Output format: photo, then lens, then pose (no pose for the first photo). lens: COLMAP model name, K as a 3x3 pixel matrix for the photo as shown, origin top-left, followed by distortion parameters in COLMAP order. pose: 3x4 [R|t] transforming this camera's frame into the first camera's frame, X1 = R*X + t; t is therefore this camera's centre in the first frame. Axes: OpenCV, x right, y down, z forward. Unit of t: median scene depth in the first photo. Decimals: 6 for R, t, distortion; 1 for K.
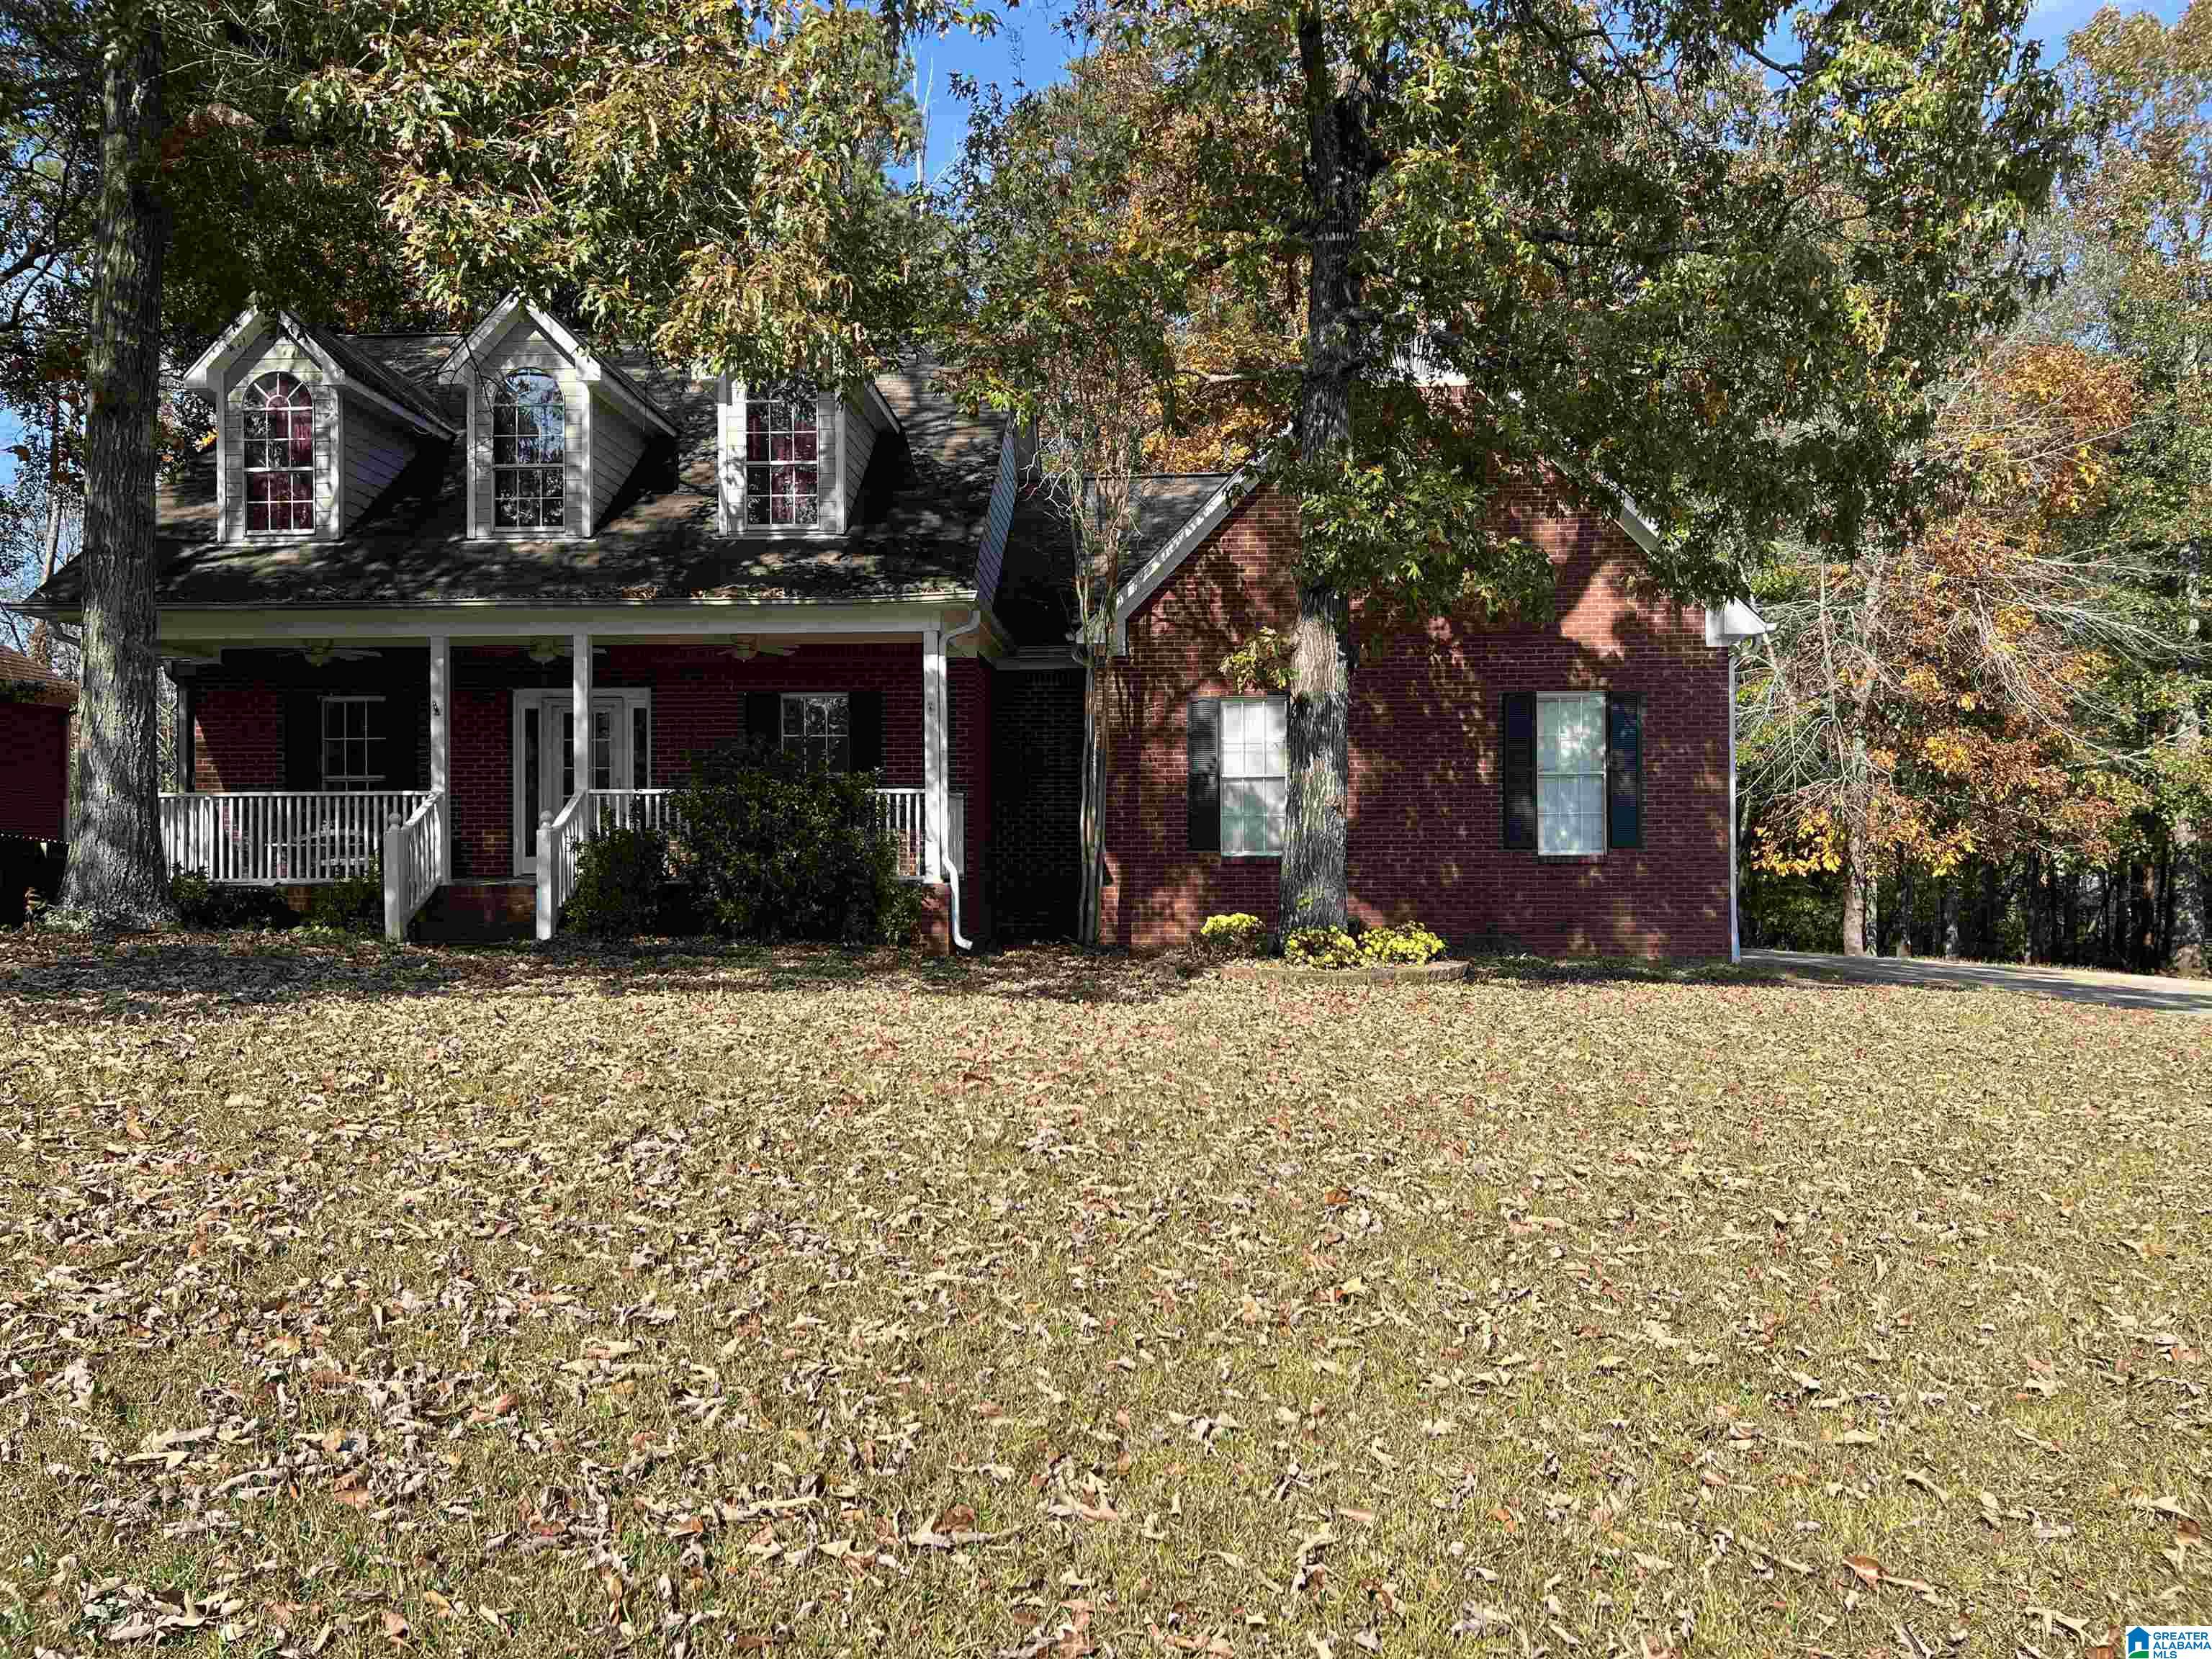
lens RADIAL K [[1663.3, 0, 1090.7], [0, 1663.3, 836.2], [0, 0, 1]] dist [0.055504, -0.062857]
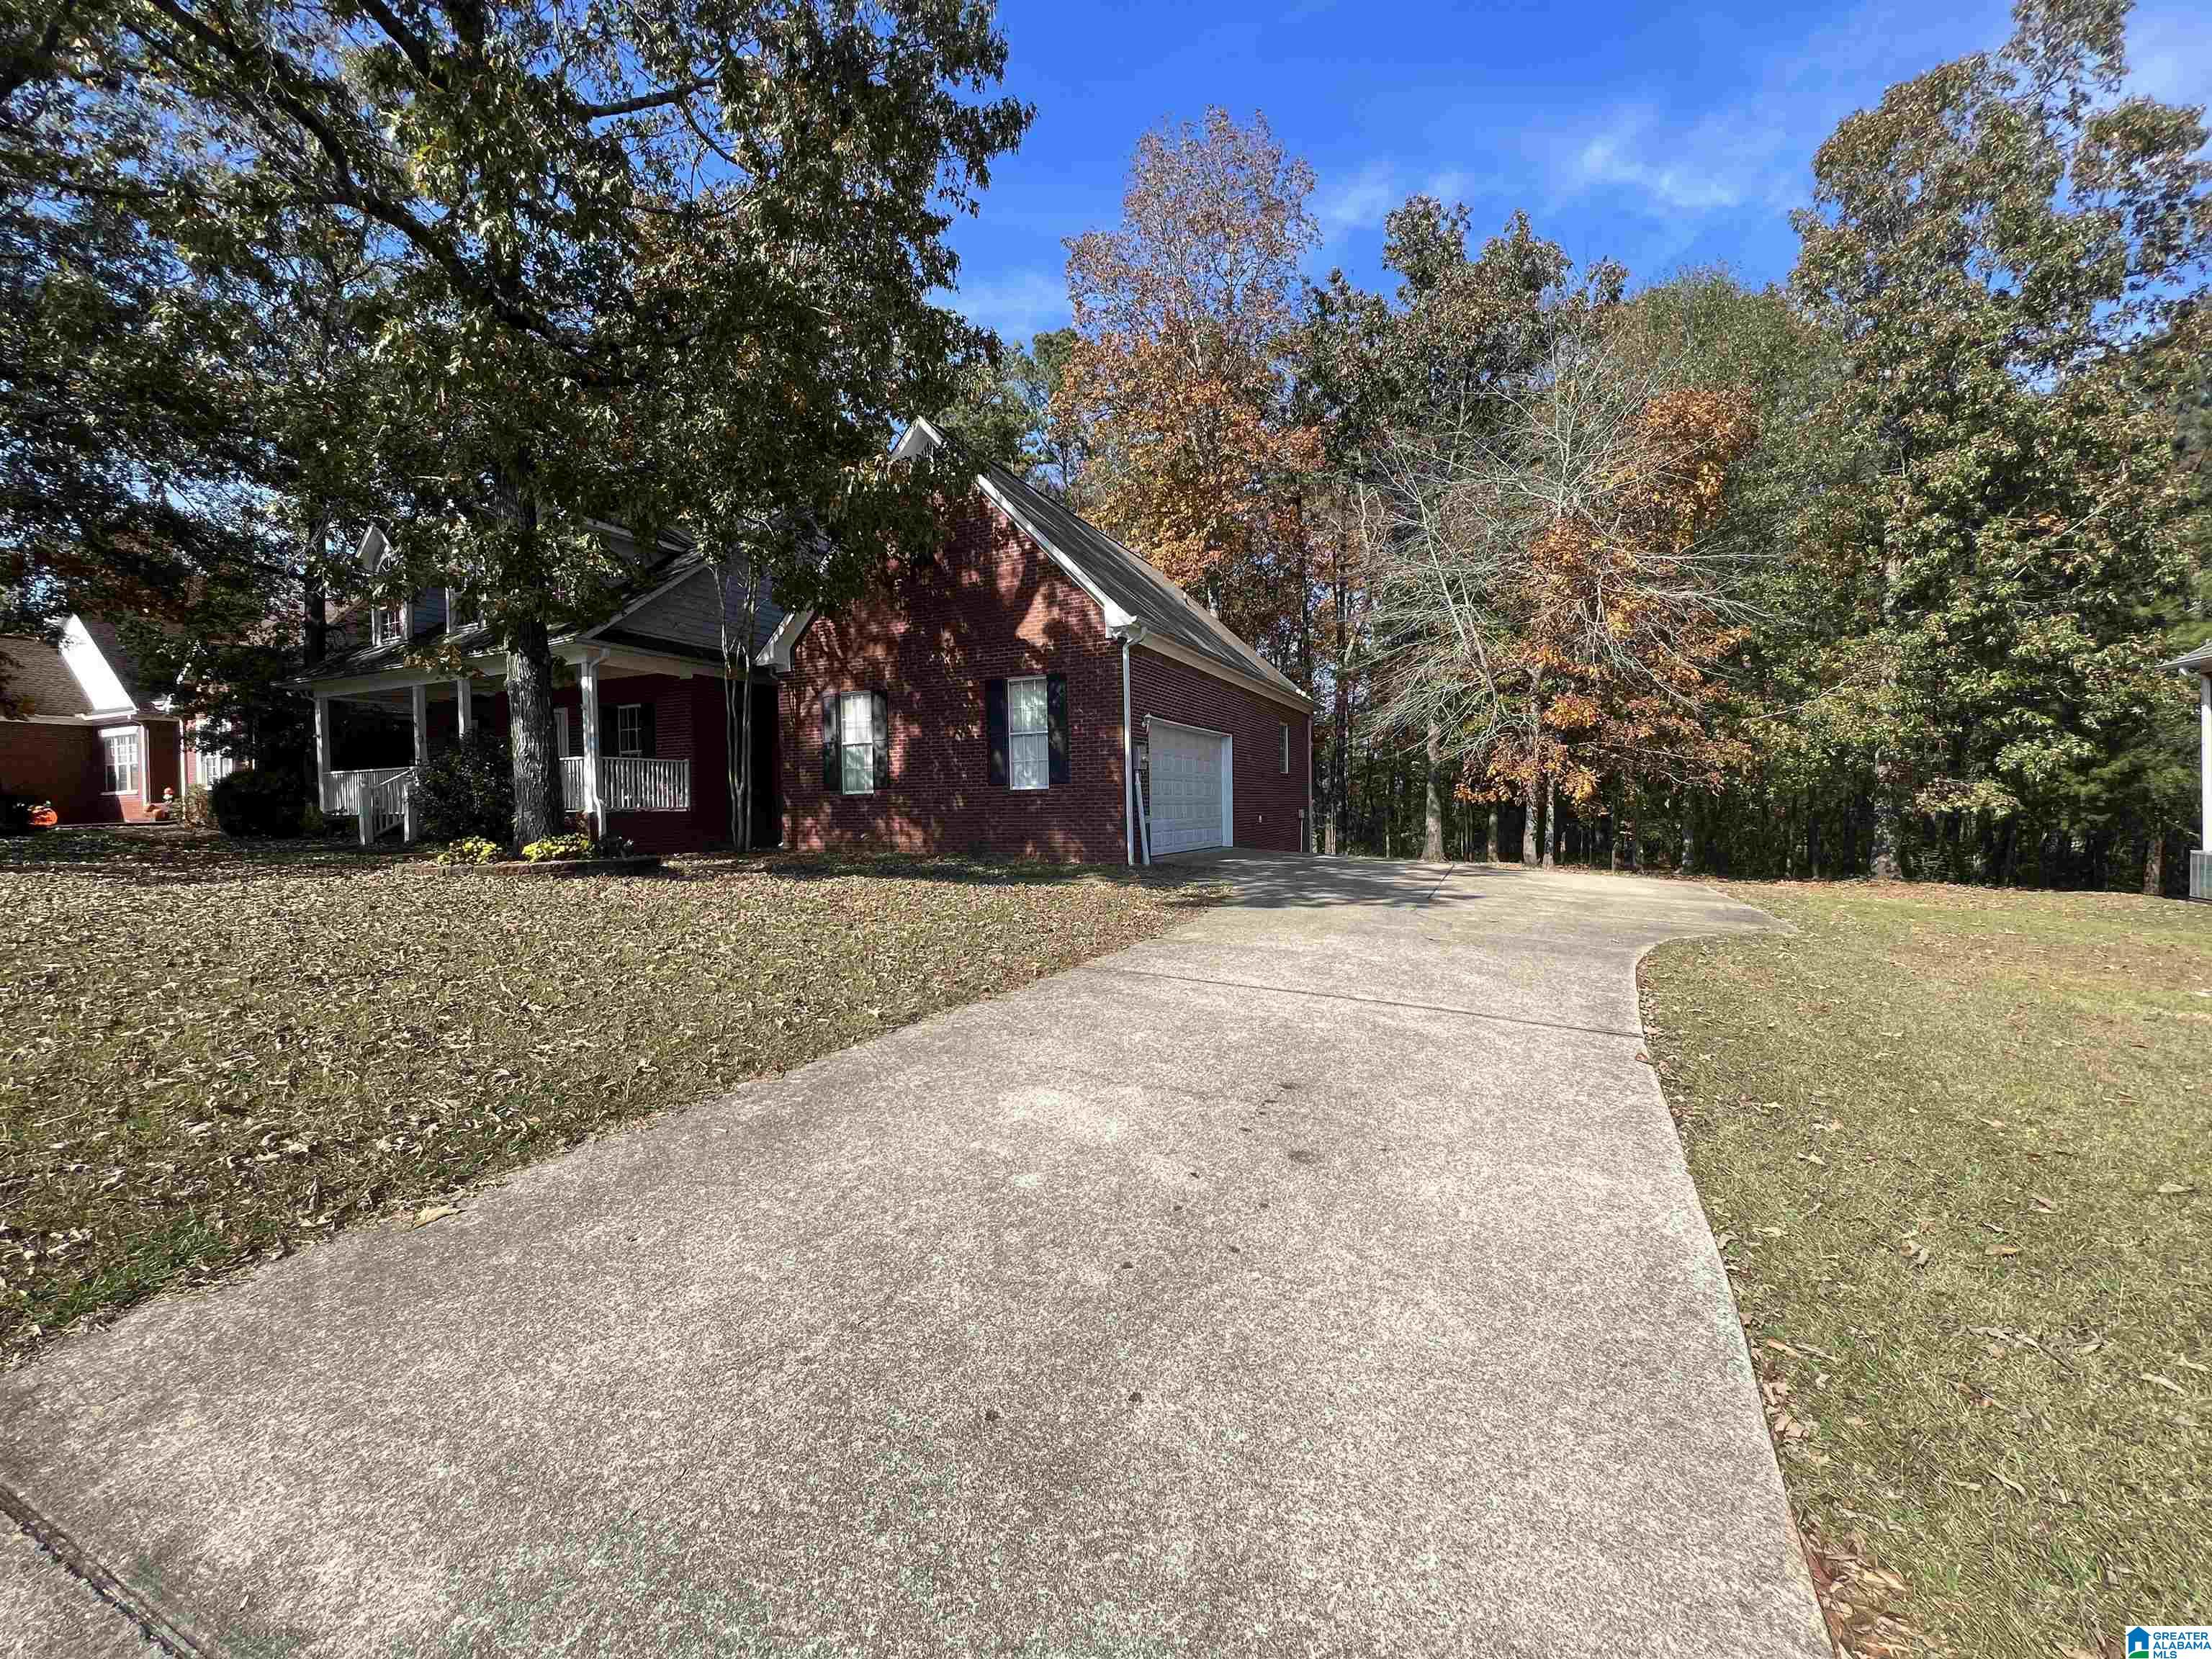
lens RADIAL K [[883.7, 0, 1105.9], [0, 883.7, 821.0], [0, 0, 1]] dist [-0.002024, 0.000329]
pose [[0.933073, -0.006138, -0.359635, 0.745154], [0.018468, 0.999353, 0.030860, 0.017630], [0.359213, -0.035436, 0.932583, 0.386351]]
